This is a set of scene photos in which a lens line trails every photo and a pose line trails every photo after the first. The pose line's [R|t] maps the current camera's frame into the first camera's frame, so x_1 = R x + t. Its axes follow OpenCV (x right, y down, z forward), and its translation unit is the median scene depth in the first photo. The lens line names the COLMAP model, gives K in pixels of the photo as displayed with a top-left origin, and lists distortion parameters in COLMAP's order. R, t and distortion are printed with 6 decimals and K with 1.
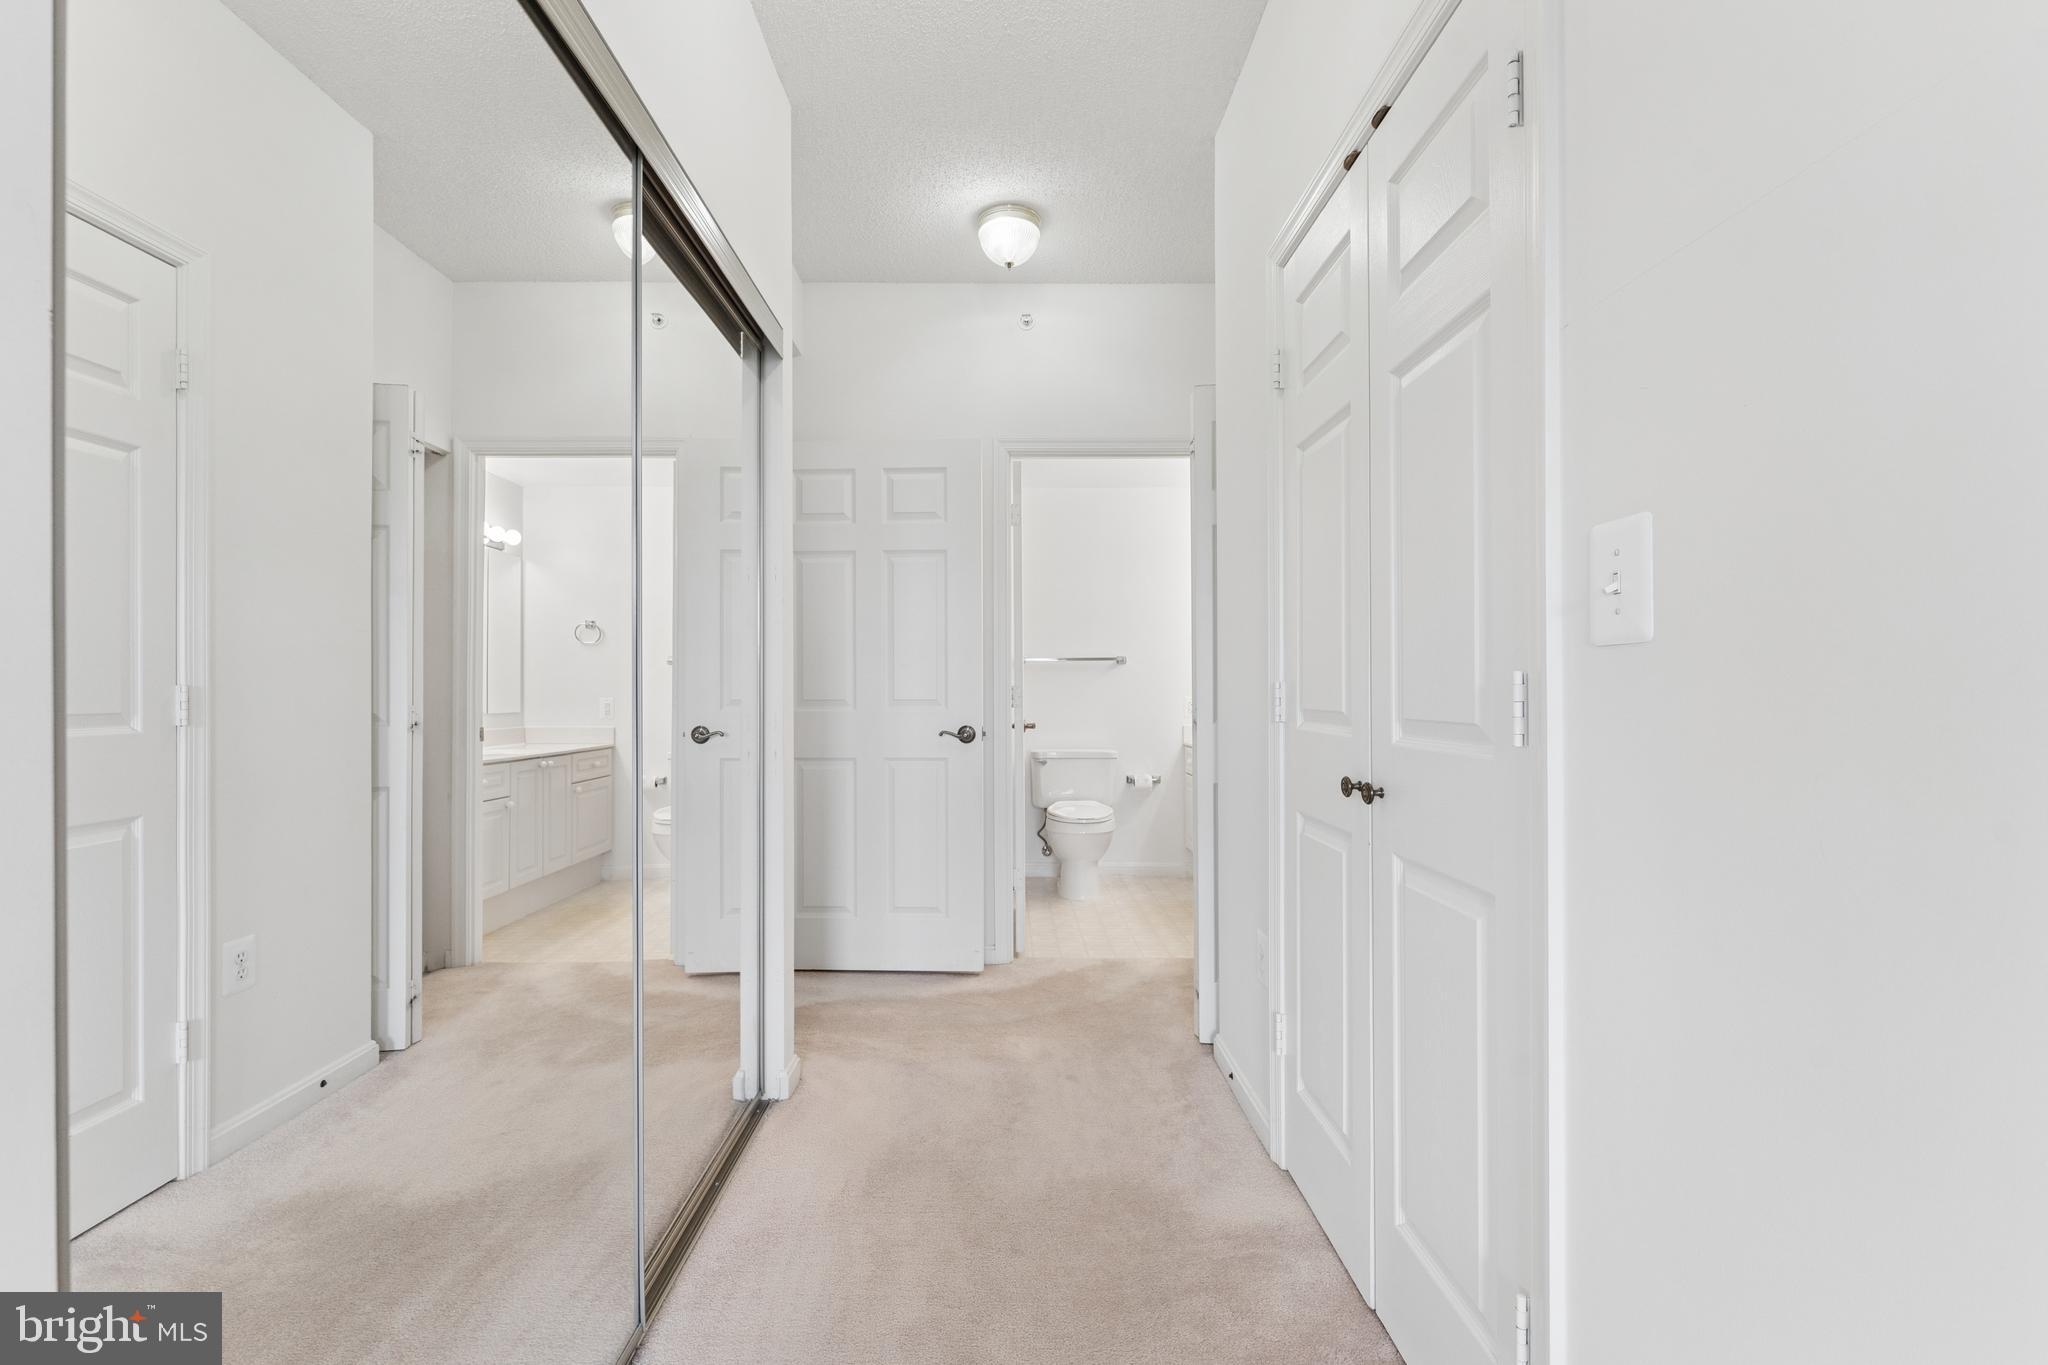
lens RADIAL K [[877.0, 0, 1026.1], [0, 877.0, 686.5], [0, 0, 1]] dist [-0.000769, -0.000630]
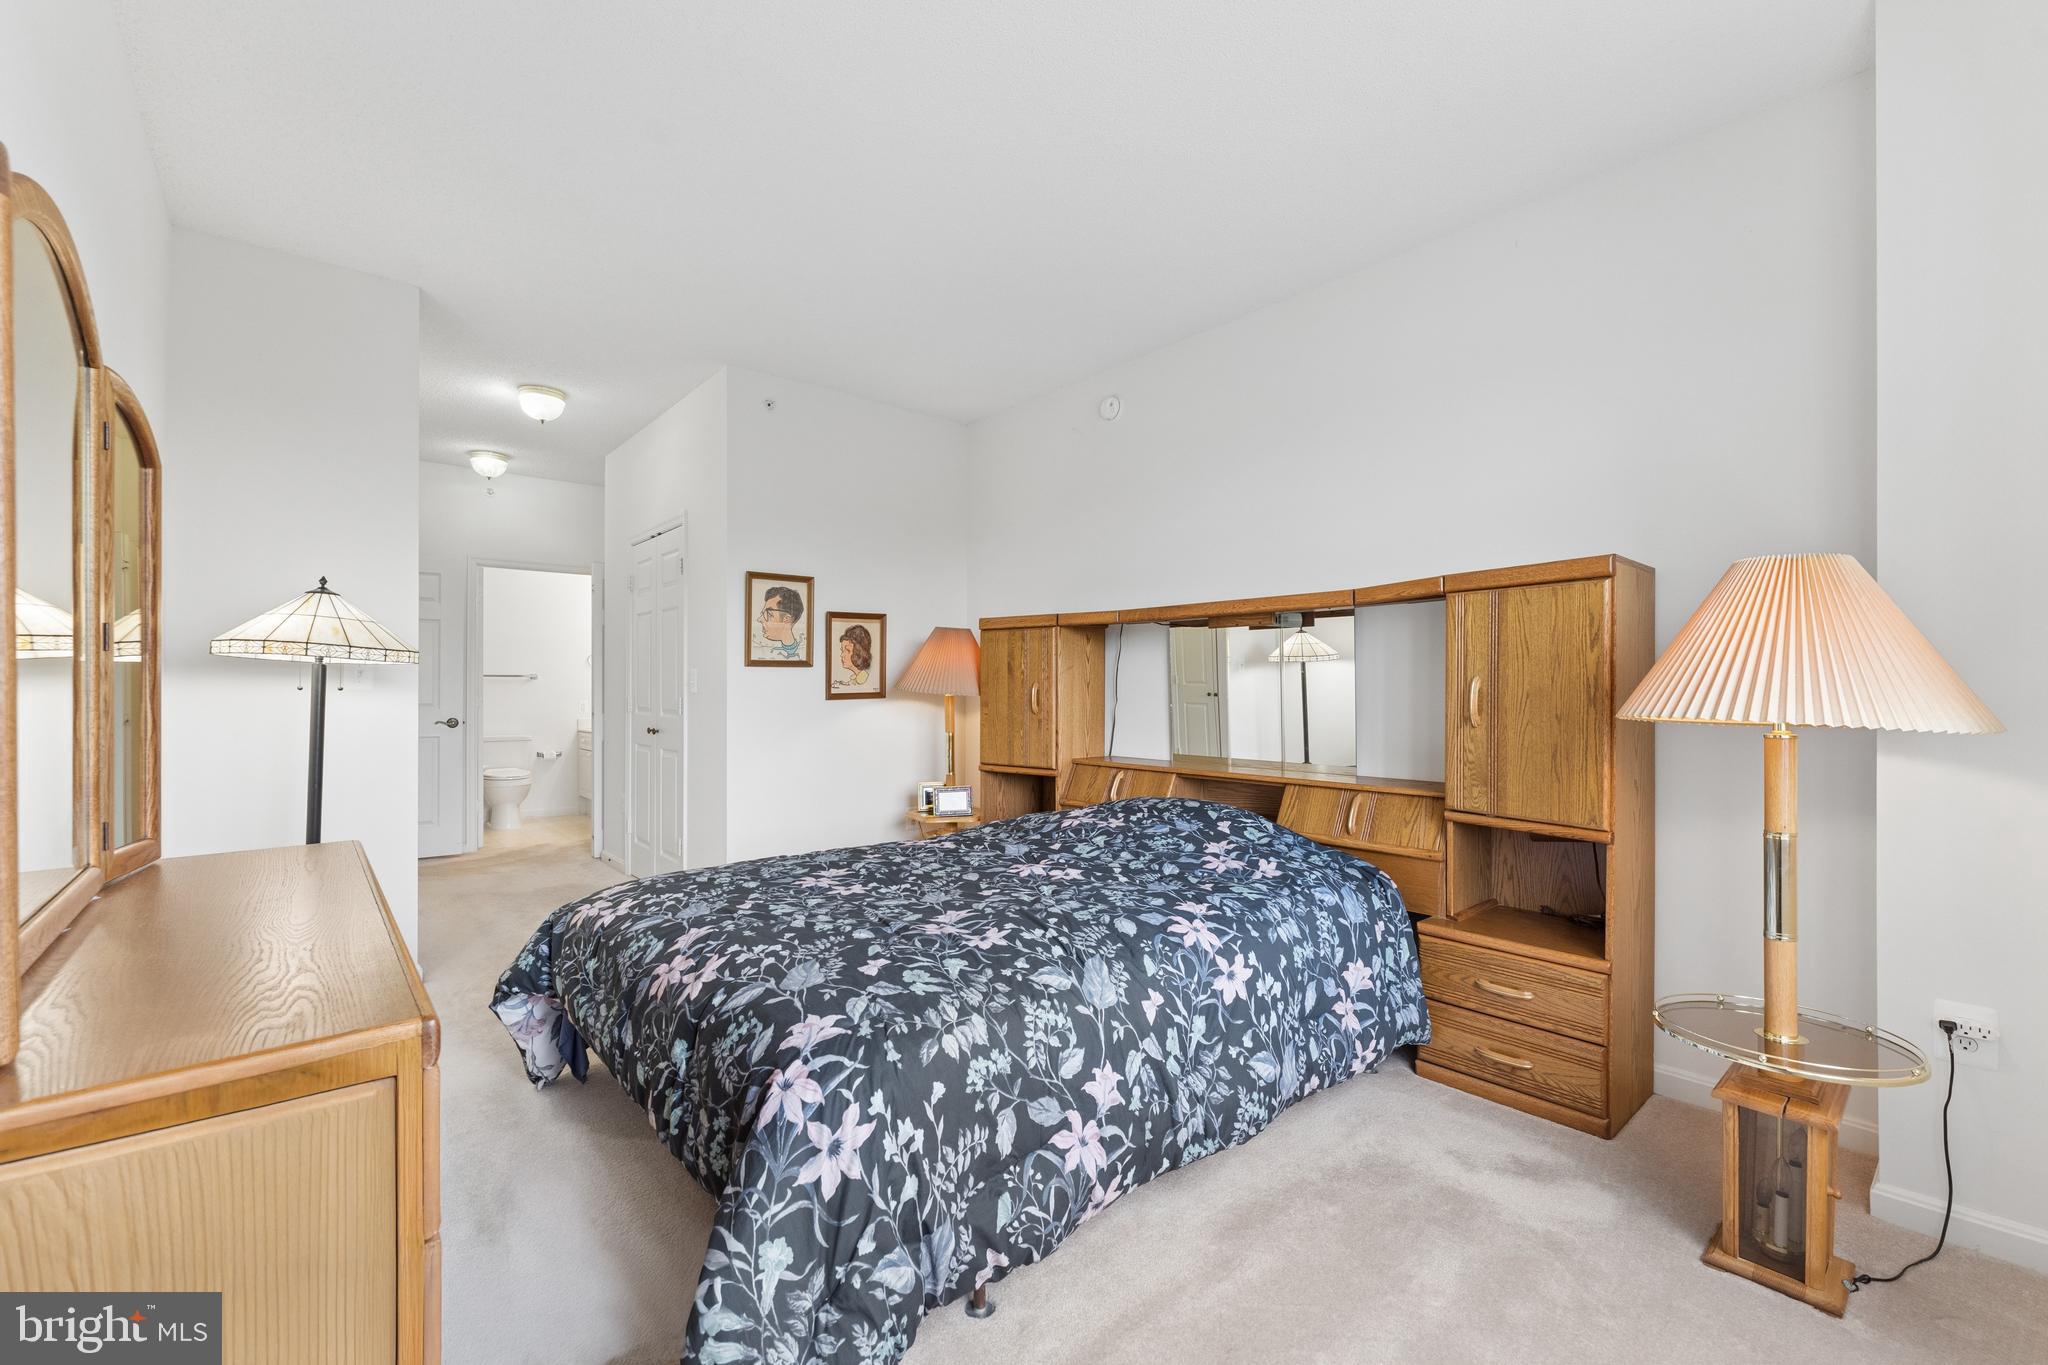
lens RADIAL K [[830.3, 0, 1034.6], [0, 830.3, 686.9], [0, 0, 1]] dist [-0.000972, -0.000587]
pose [[0.766799, 0.005192, 0.641866, -0.229043], [-0.006865, 0.999976, 0.000112, -0.025944], [-0.641851, -0.004492, 0.766816, -1.012218]]
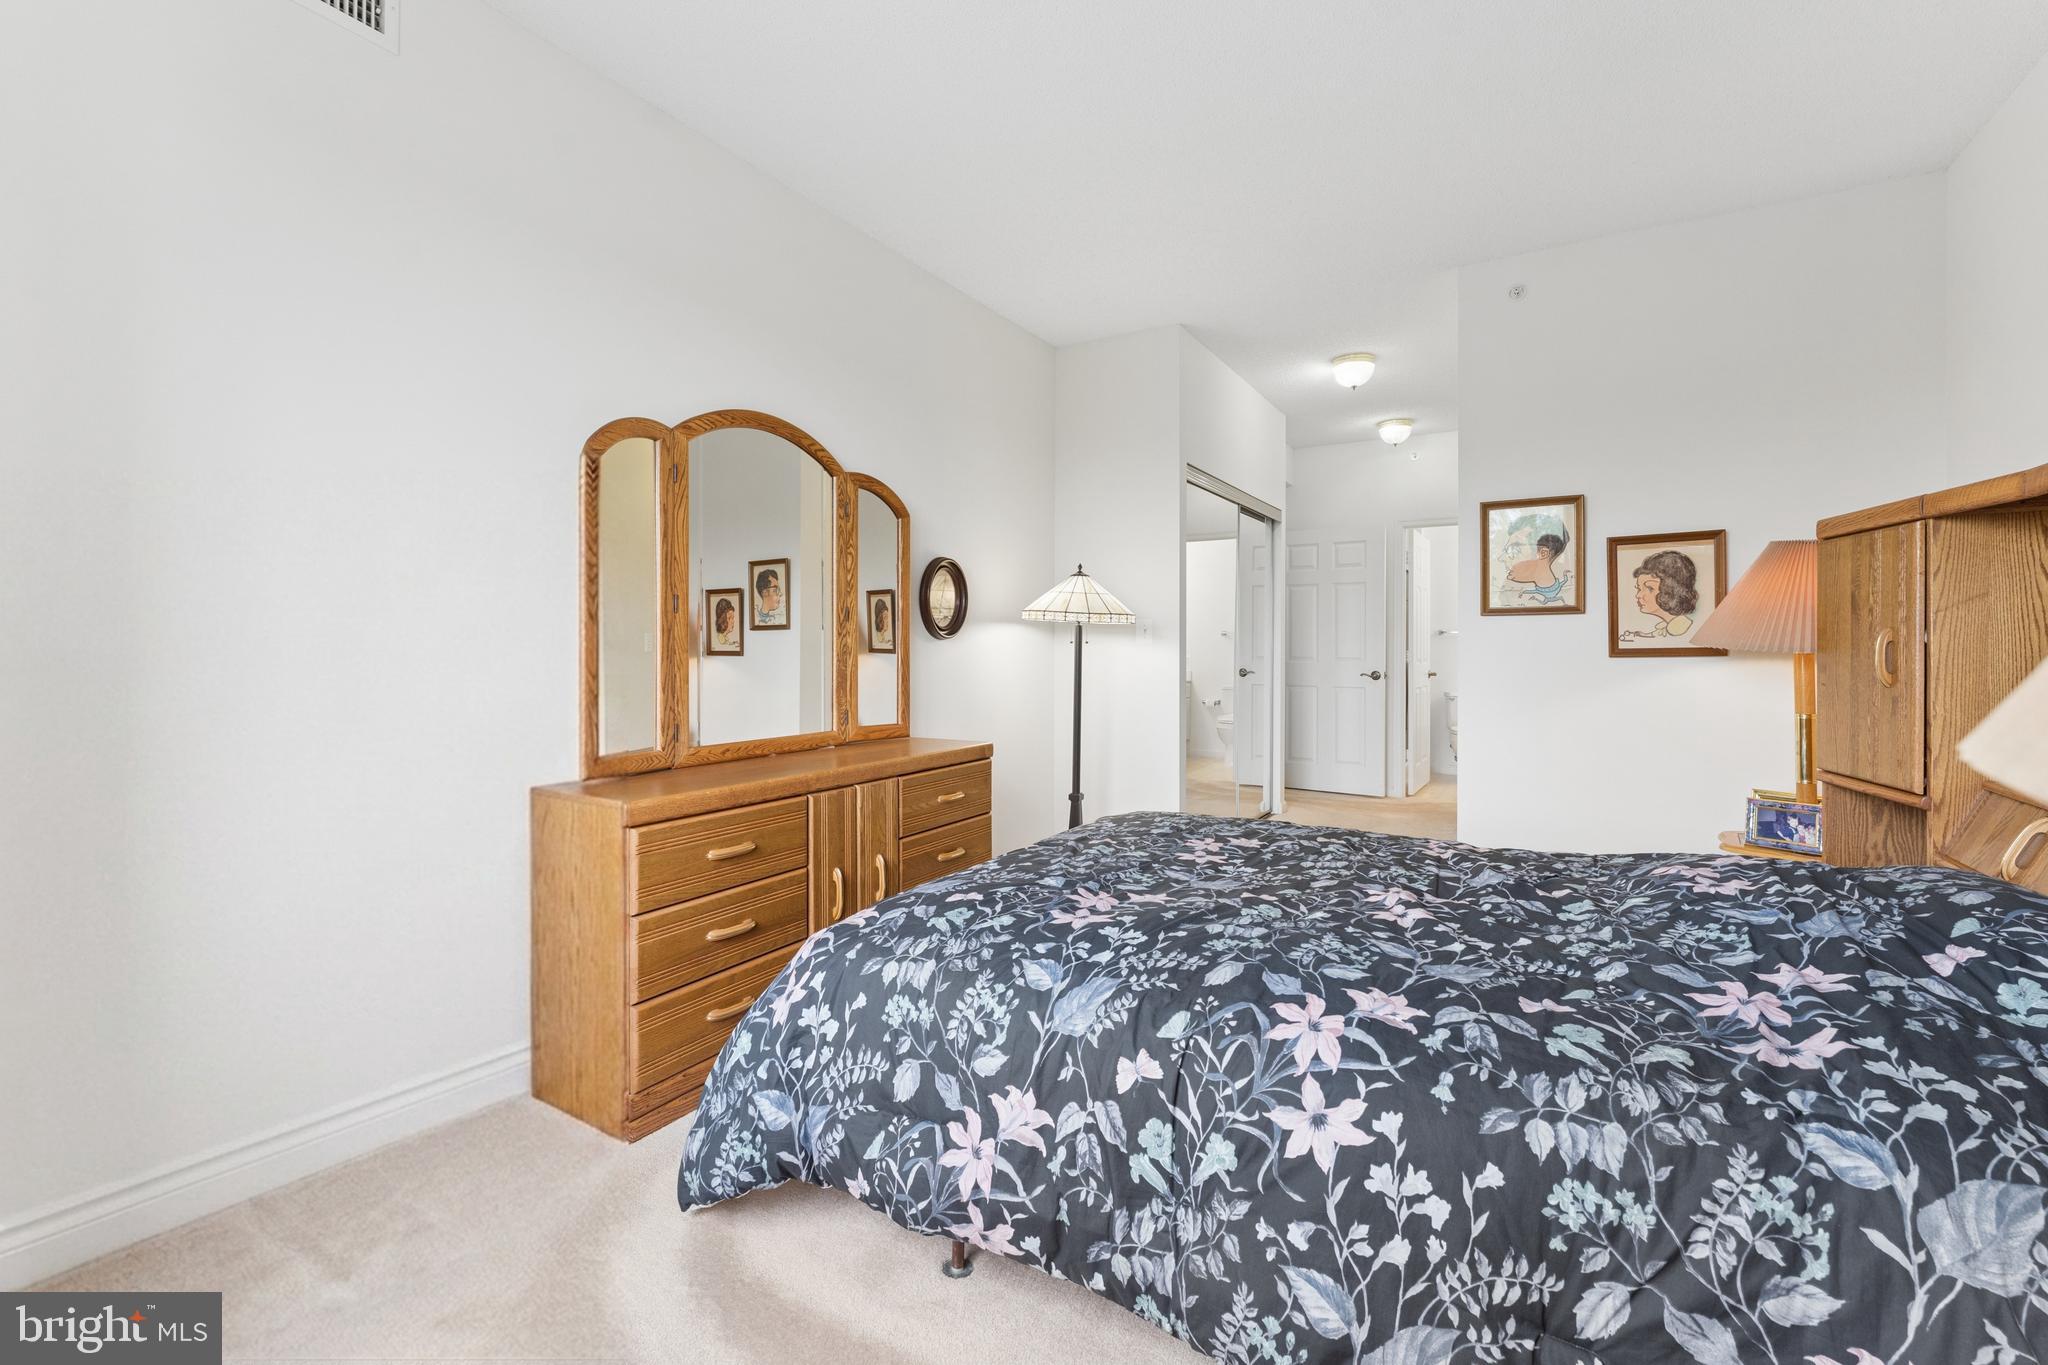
lens RADIAL K [[877.0, 0, 1029.1], [0, 877.0, 646.0], [0, 0, 1]] dist [-0.000769, -0.000630]
pose [[0.849611, 0.004294, -0.527393, 0.290280], [-0.000666, 0.999975, 0.007070, -0.023072], [0.527410, -0.005656, 0.849592, -1.023408]]
